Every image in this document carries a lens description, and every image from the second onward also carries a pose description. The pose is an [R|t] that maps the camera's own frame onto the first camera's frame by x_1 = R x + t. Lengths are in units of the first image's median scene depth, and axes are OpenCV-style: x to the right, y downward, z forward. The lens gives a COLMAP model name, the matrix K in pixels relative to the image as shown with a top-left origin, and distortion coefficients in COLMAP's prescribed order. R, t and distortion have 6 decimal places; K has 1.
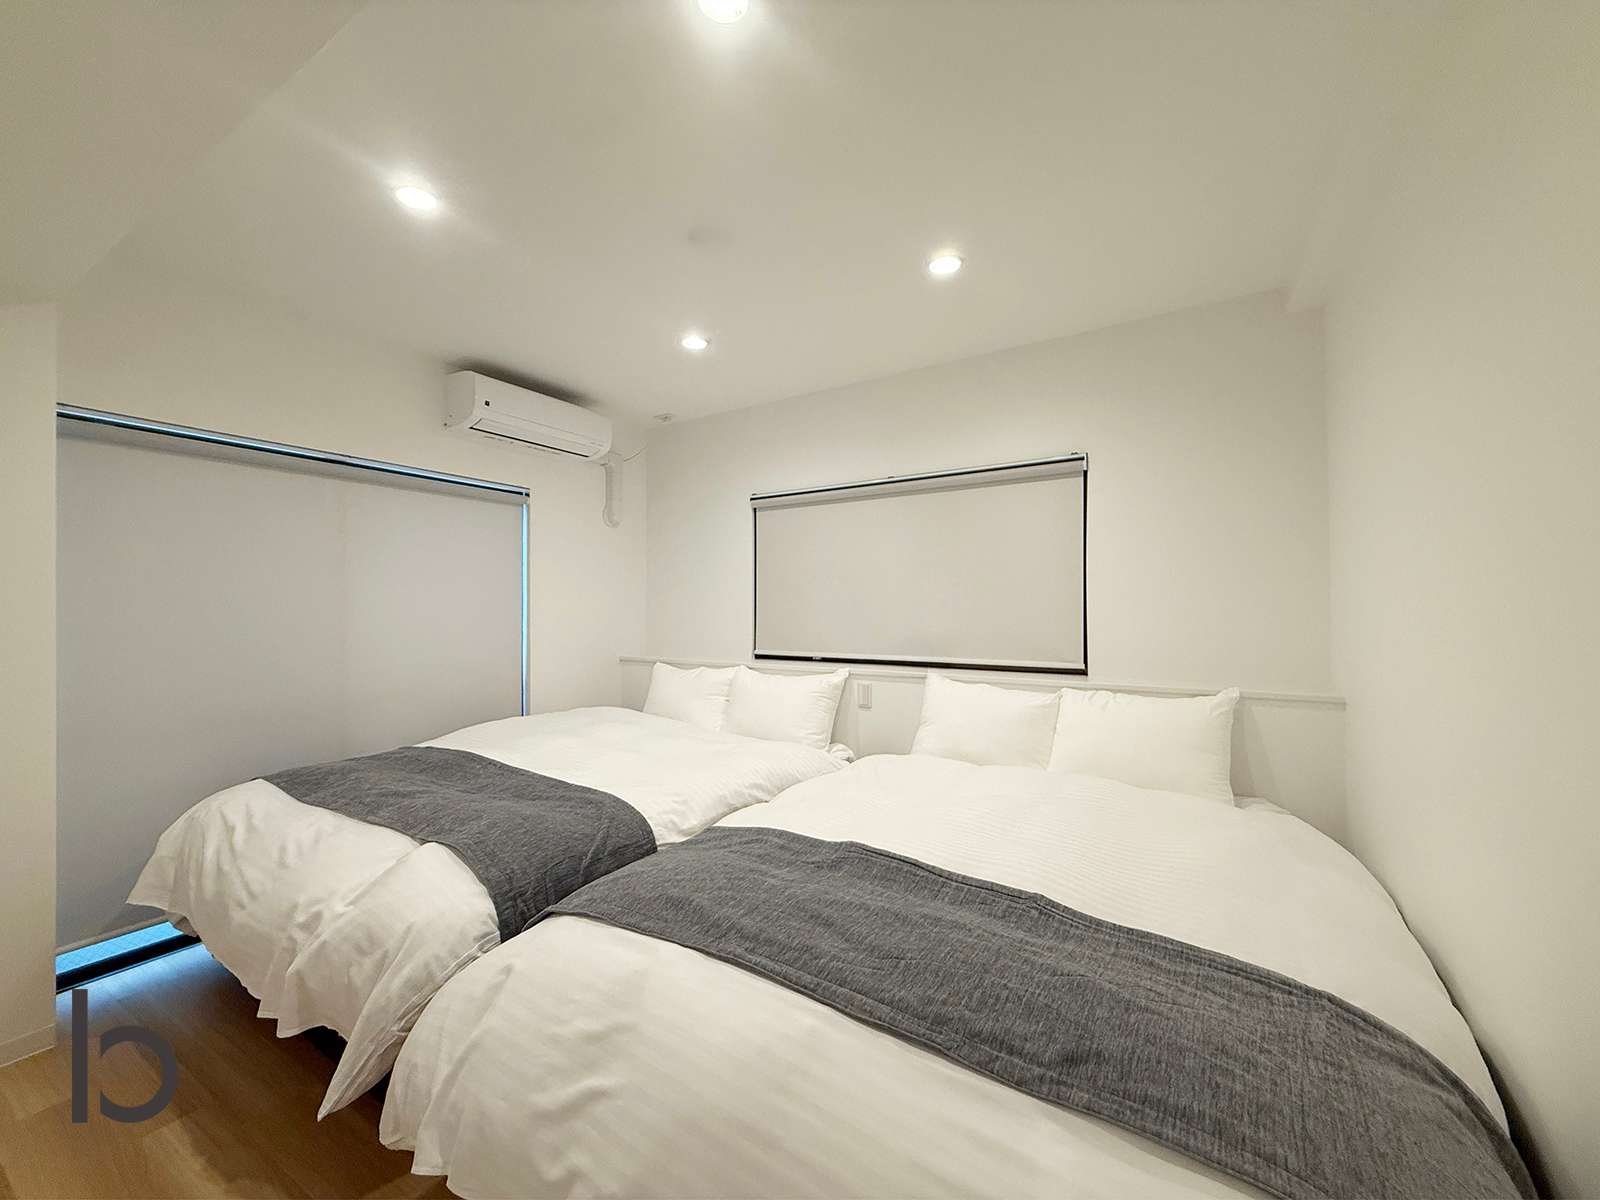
lens RADIAL K [[646.3, 0, 801.5], [0, 646.3, 588.9], [0, 0, 1]] dist [0.007918, 0.000070]
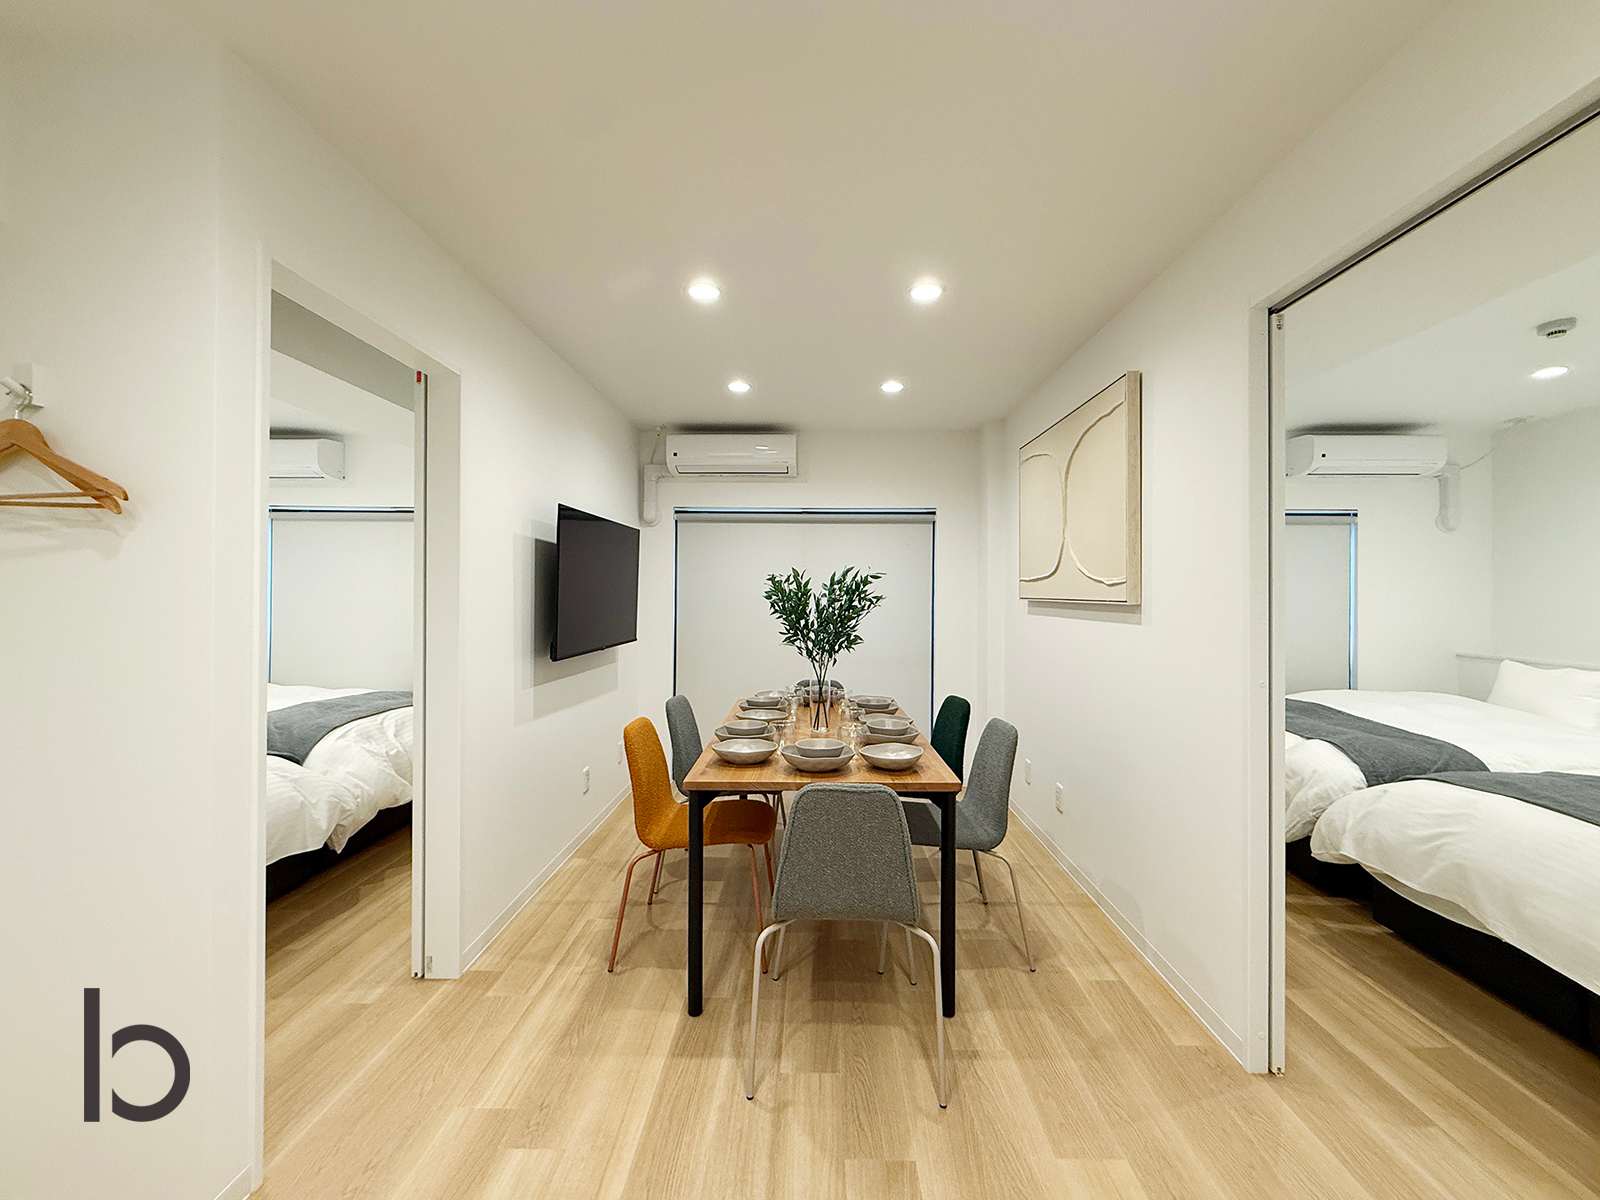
lens RADIAL K [[646.3, 0, 801.5], [0, 646.3, 588.9], [0, 0, 1]] dist [0.007918, 0.000070]
pose [[0.491298, 0.010206, -0.870932, 0.208571], [0.015406, 0.999673, 0.020405, -0.061812], [0.870856, -0.023443, 0.490980, -0.782983]]
